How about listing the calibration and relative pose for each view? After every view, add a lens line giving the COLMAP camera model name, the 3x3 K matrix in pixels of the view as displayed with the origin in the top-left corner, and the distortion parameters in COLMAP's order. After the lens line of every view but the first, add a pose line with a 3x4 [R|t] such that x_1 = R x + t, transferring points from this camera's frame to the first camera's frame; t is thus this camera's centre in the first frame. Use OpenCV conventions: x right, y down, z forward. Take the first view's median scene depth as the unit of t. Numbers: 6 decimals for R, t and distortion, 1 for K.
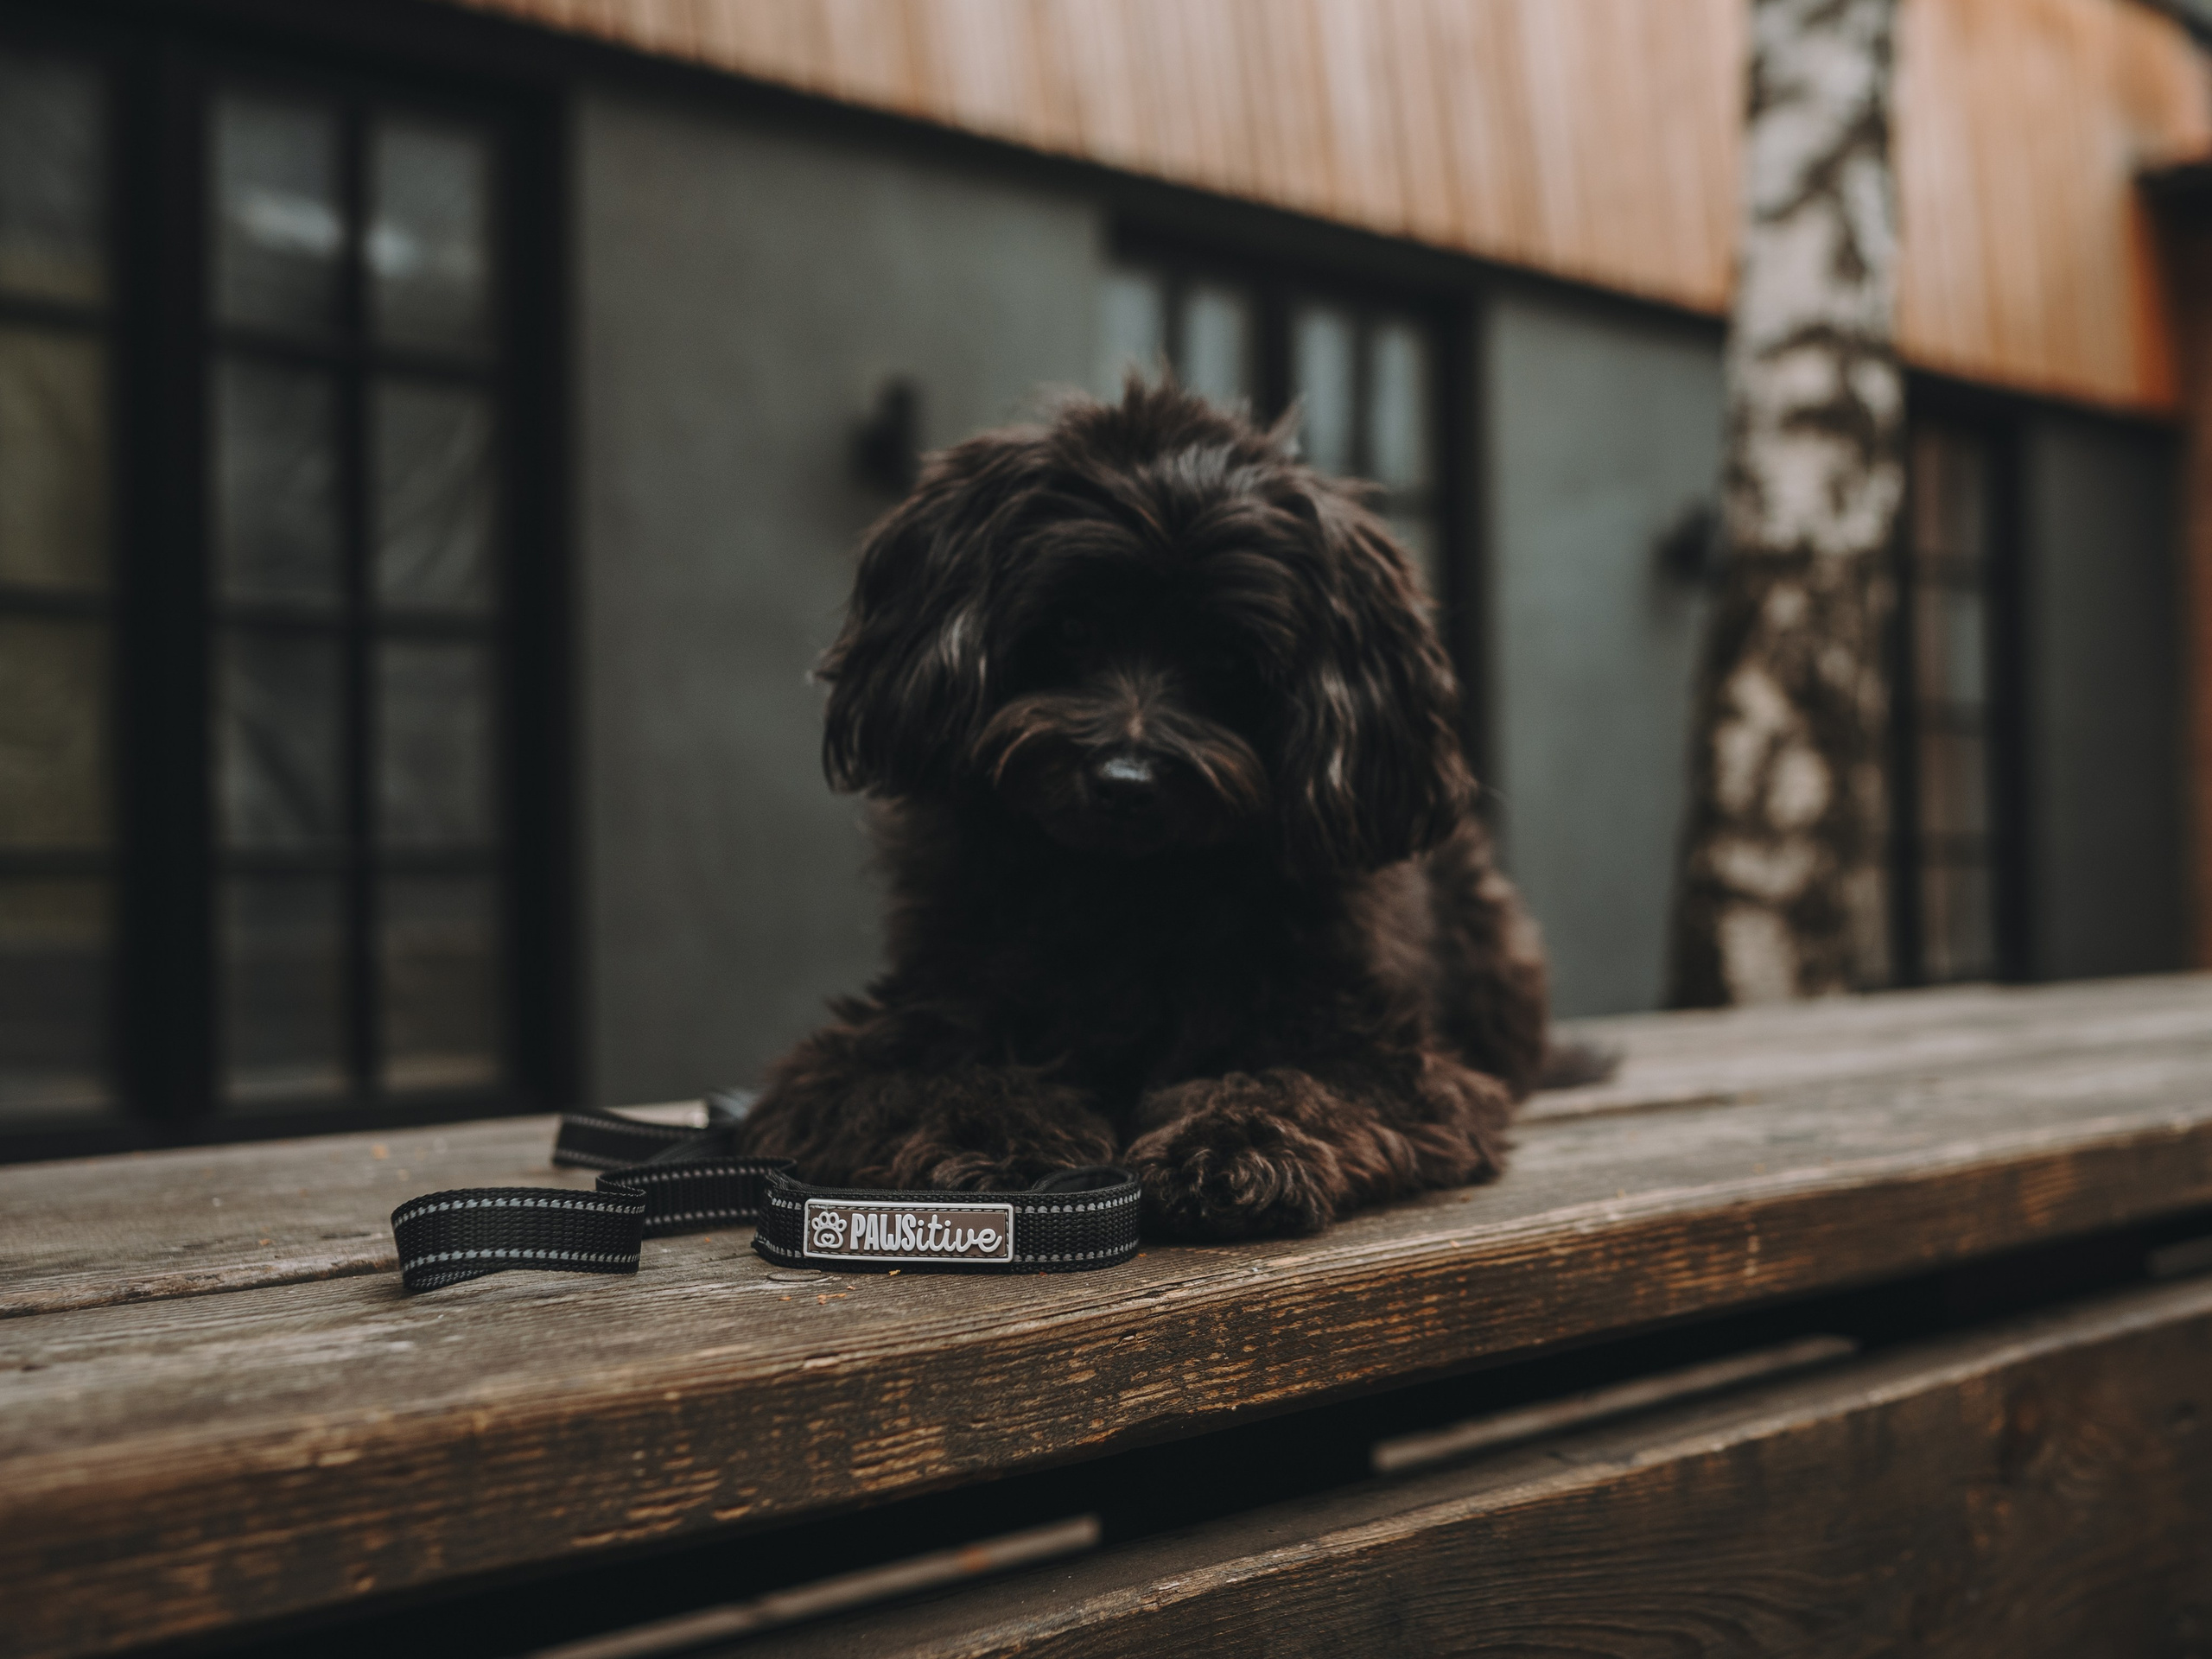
lens RADIAL K [[2687.0, 0, 1220.4], [0, 2687.0, 828.2], [0, 0, 1]] dist [-0.005169, 0.024101]
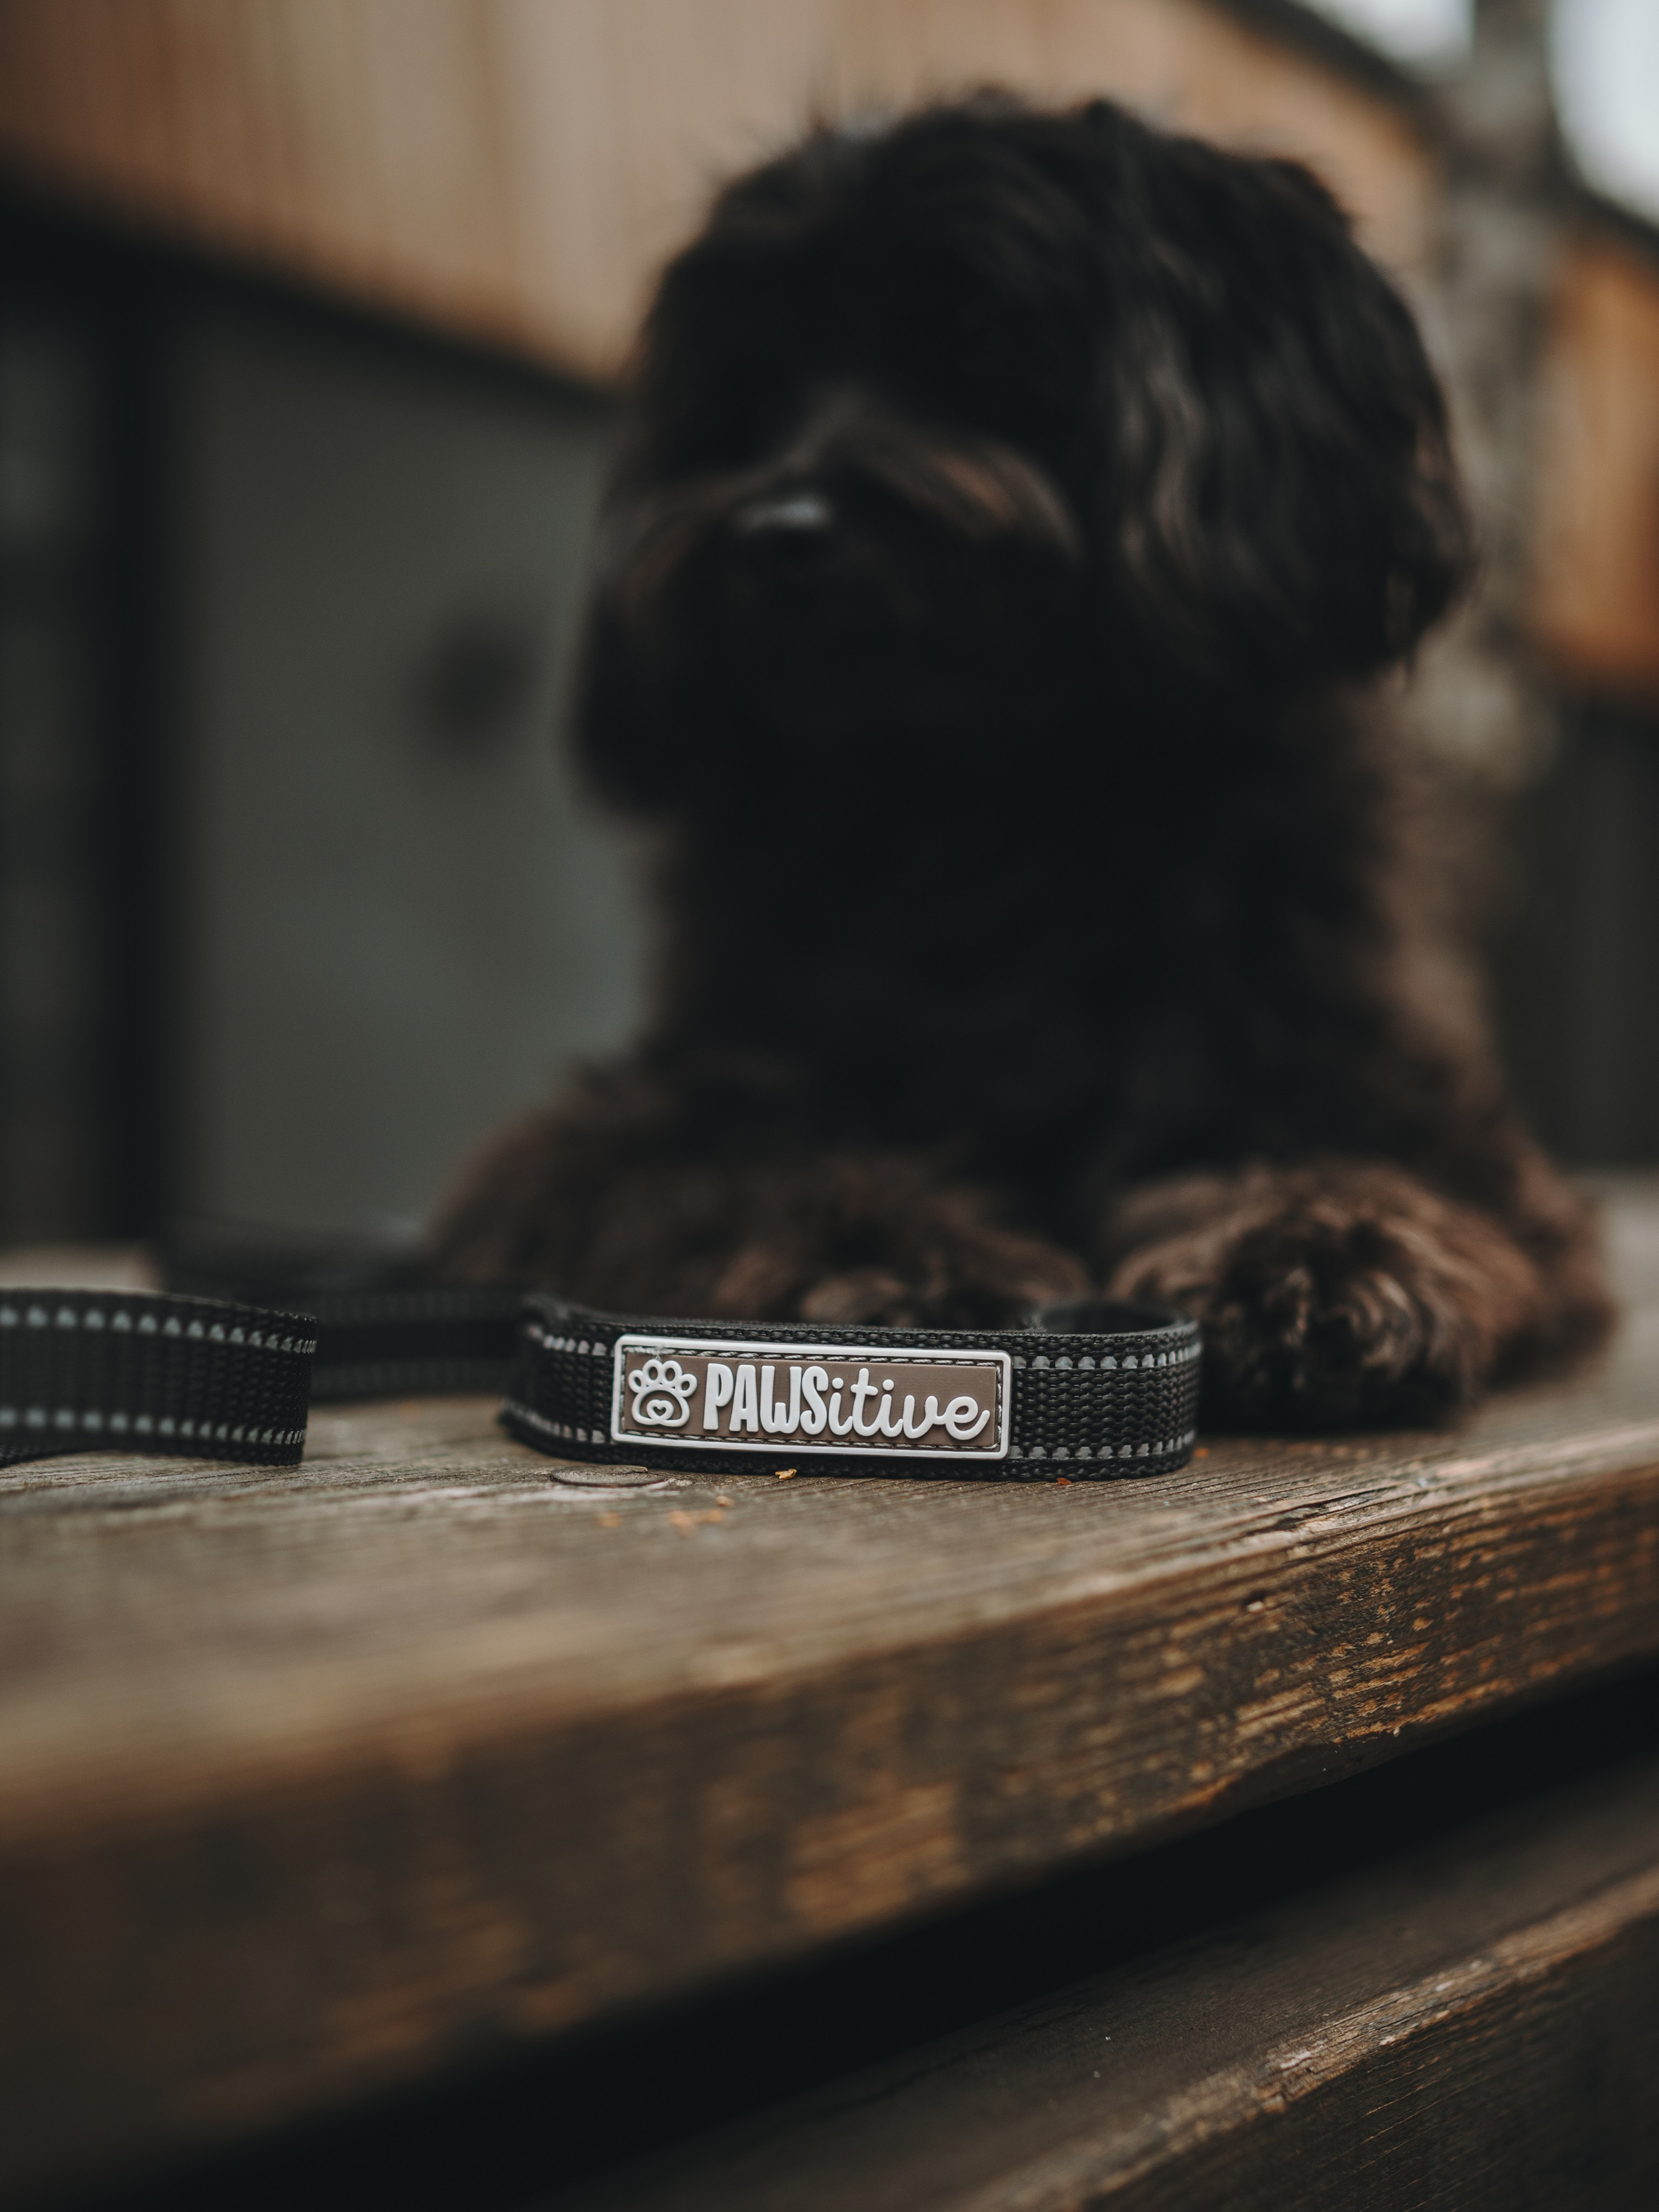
lens RADIAL K [[2436.1, 0, 823.3], [0, 2436.1, 1324.7], [0, 0, 1]] dist [0.007453, 0.008690]
pose [[0.999367, 0.022423, 0.027611, -0.127929], [-0.025023, 0.994895, 0.097762, 0.088053], [-0.025278, -0.098391, 0.994827, 0.519092]]
